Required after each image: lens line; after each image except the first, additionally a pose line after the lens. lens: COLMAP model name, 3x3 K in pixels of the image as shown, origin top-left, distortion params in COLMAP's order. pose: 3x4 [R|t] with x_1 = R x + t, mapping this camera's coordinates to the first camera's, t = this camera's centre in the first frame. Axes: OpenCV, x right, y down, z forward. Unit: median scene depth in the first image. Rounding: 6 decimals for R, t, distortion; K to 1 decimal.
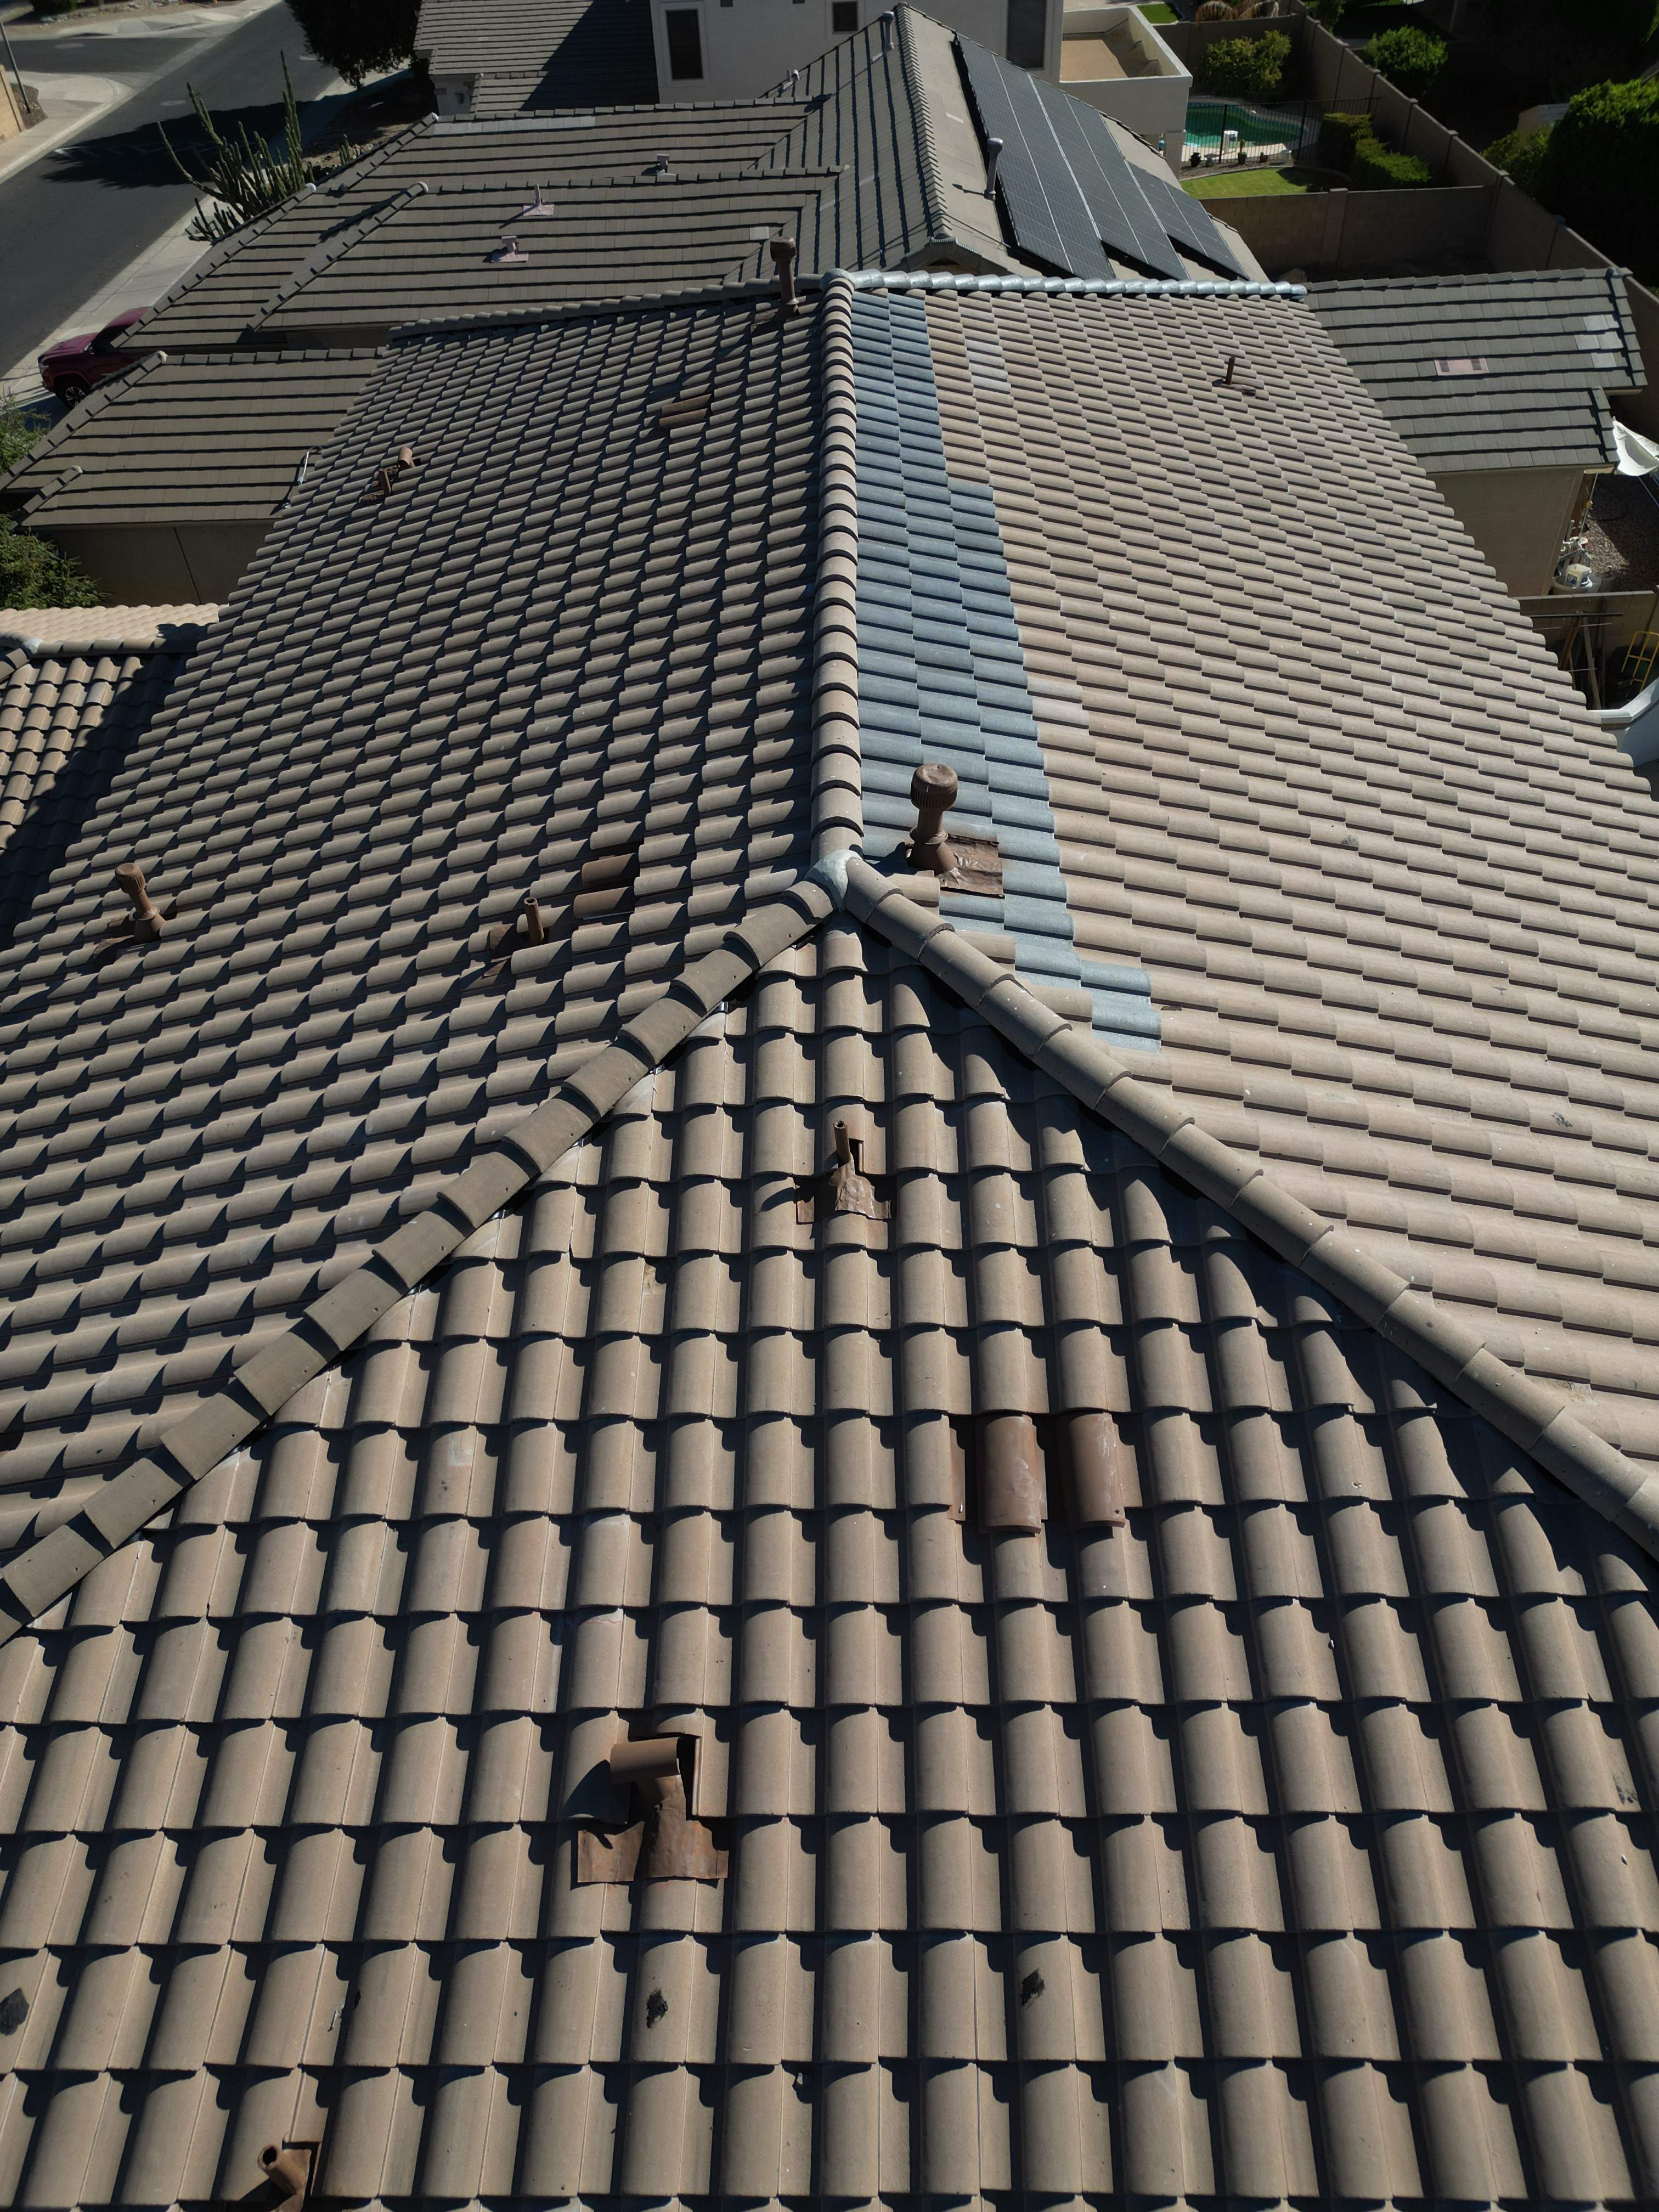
lens RADIAL K [[1537.9, 0, 823.0], [0, 1537.9, 1108.7], [0, 0, 1]] dist [0.029539, -0.005317]
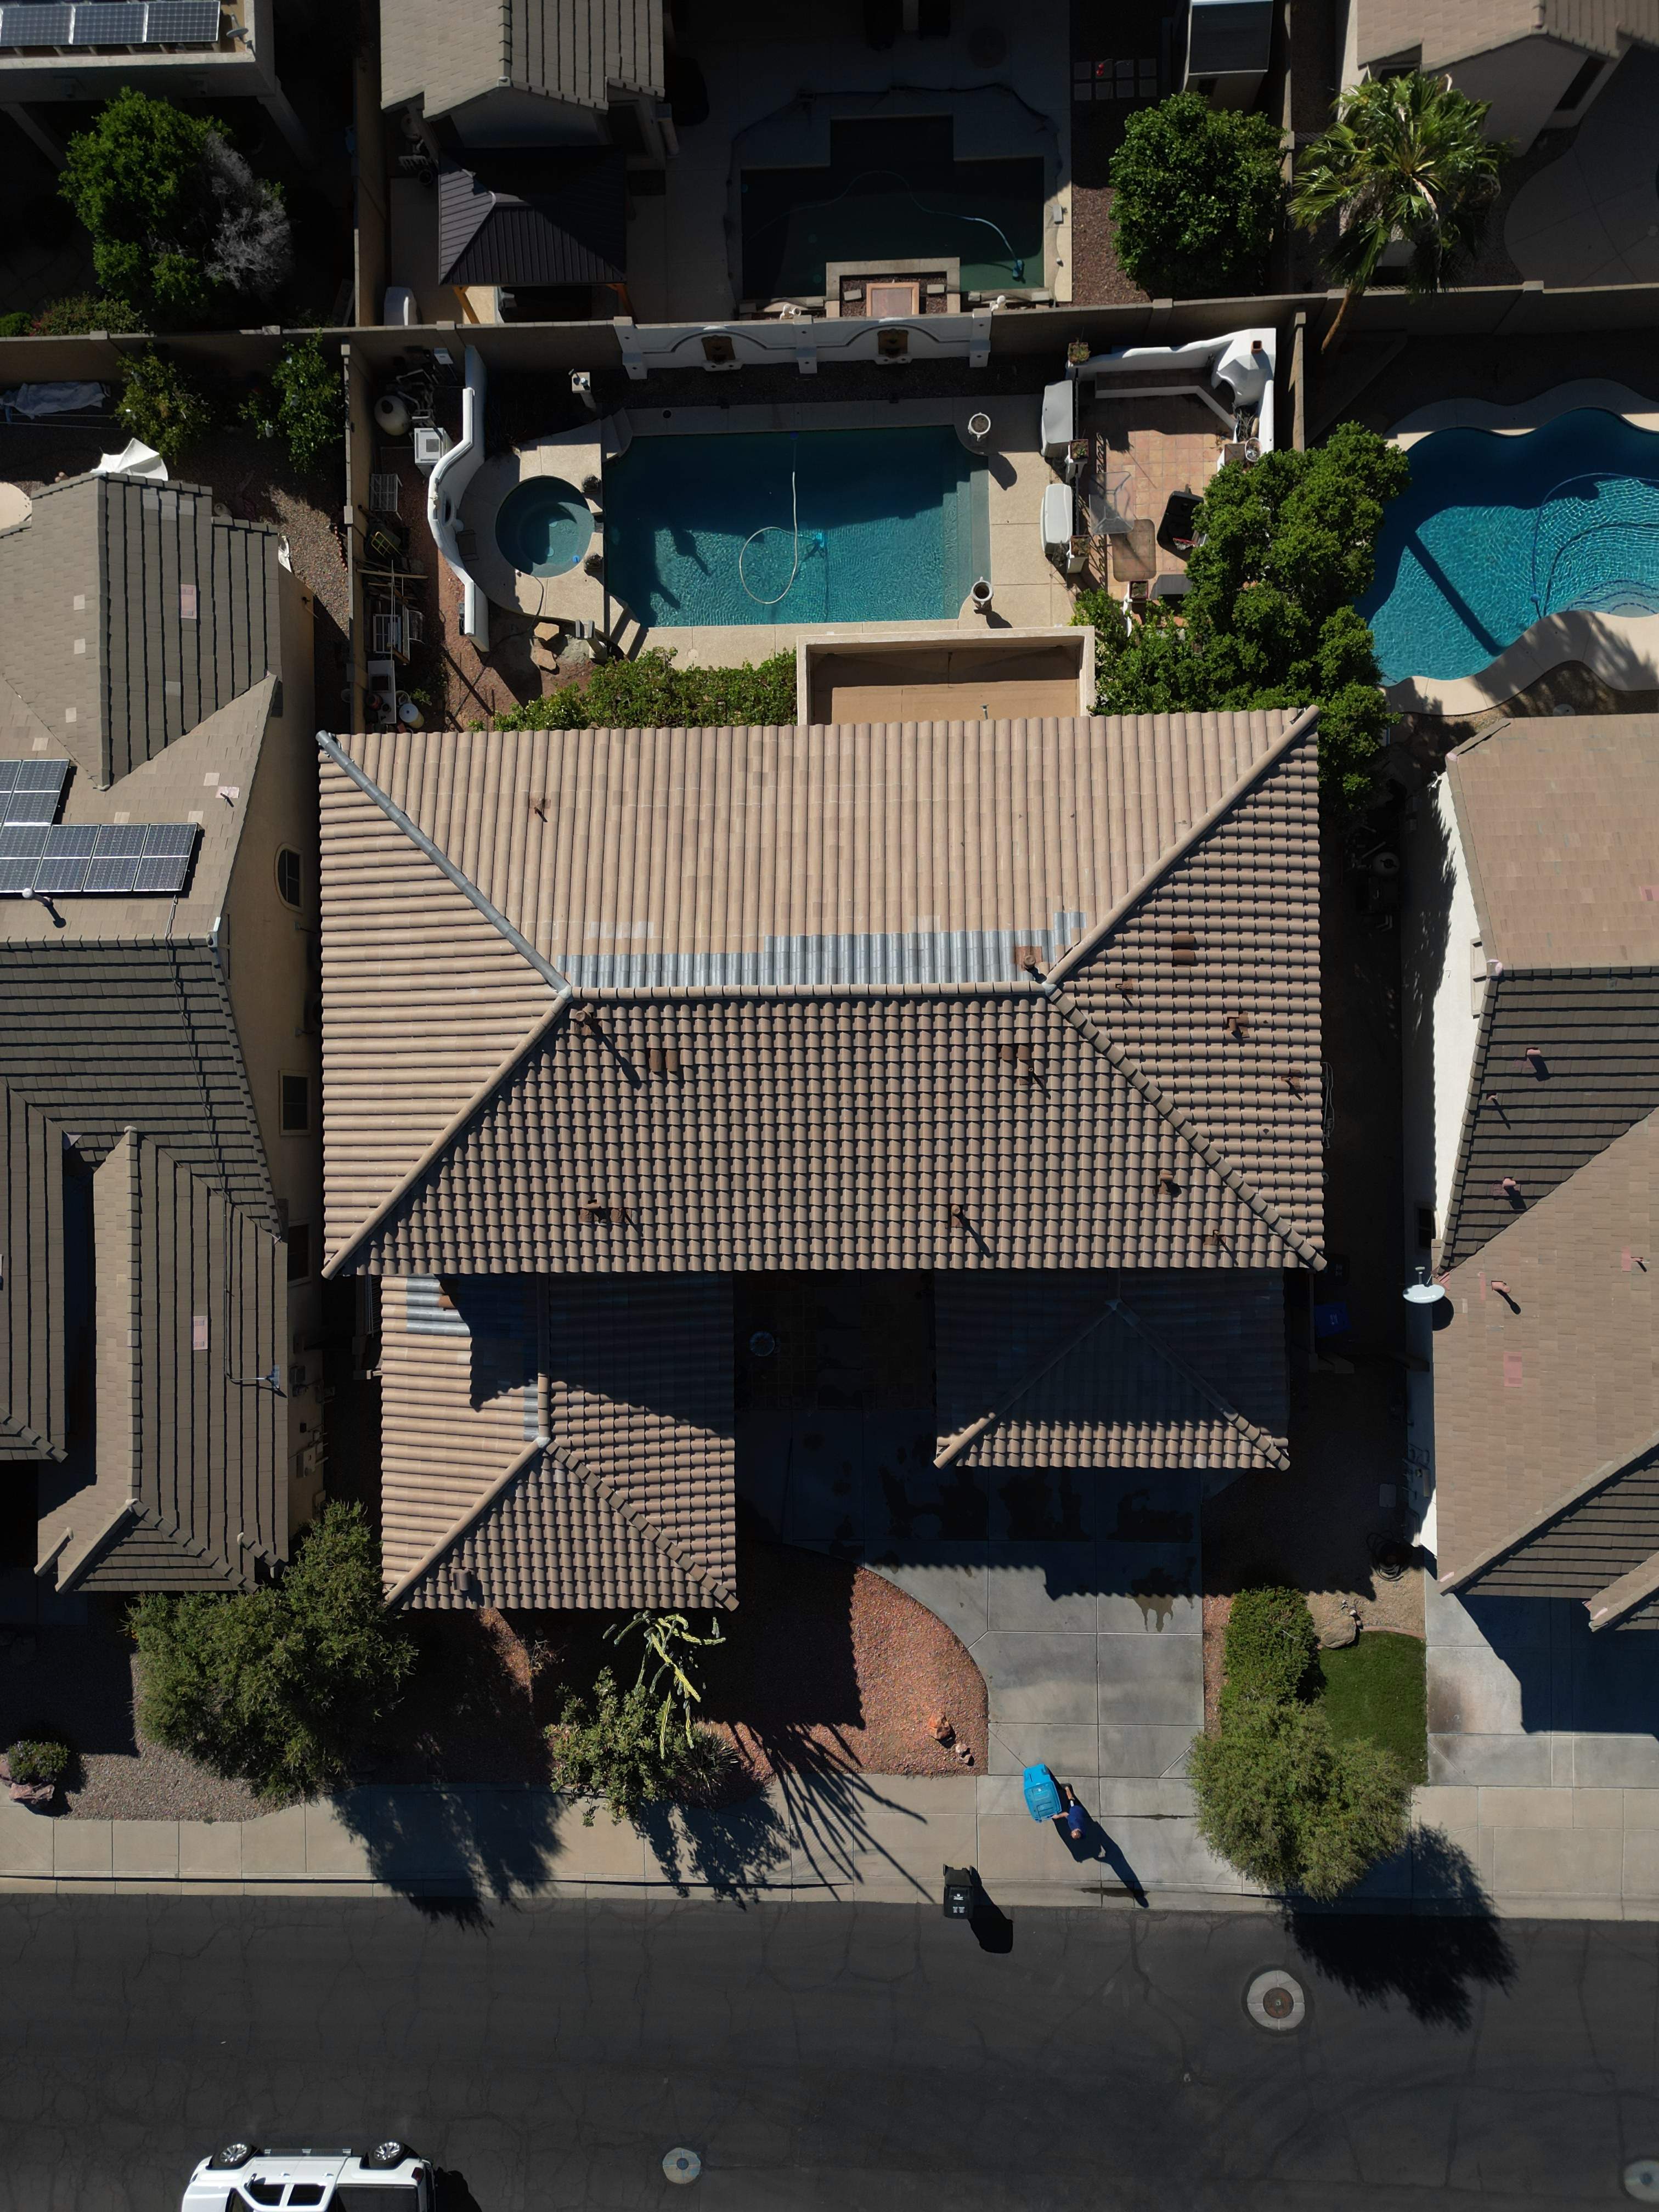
lens RADIAL K [[1537.9, 0, 819.6], [0, 1537.9, 1111.9], [0, 0, 1]] dist [0.029539, -0.005317]
pose [[-0.014903, -0.999060, 0.040711, -0.133134], [0.724296, 0.017283, 0.689272, -0.946379], [-0.689328, 0.039759, 0.723358, -0.418528]]
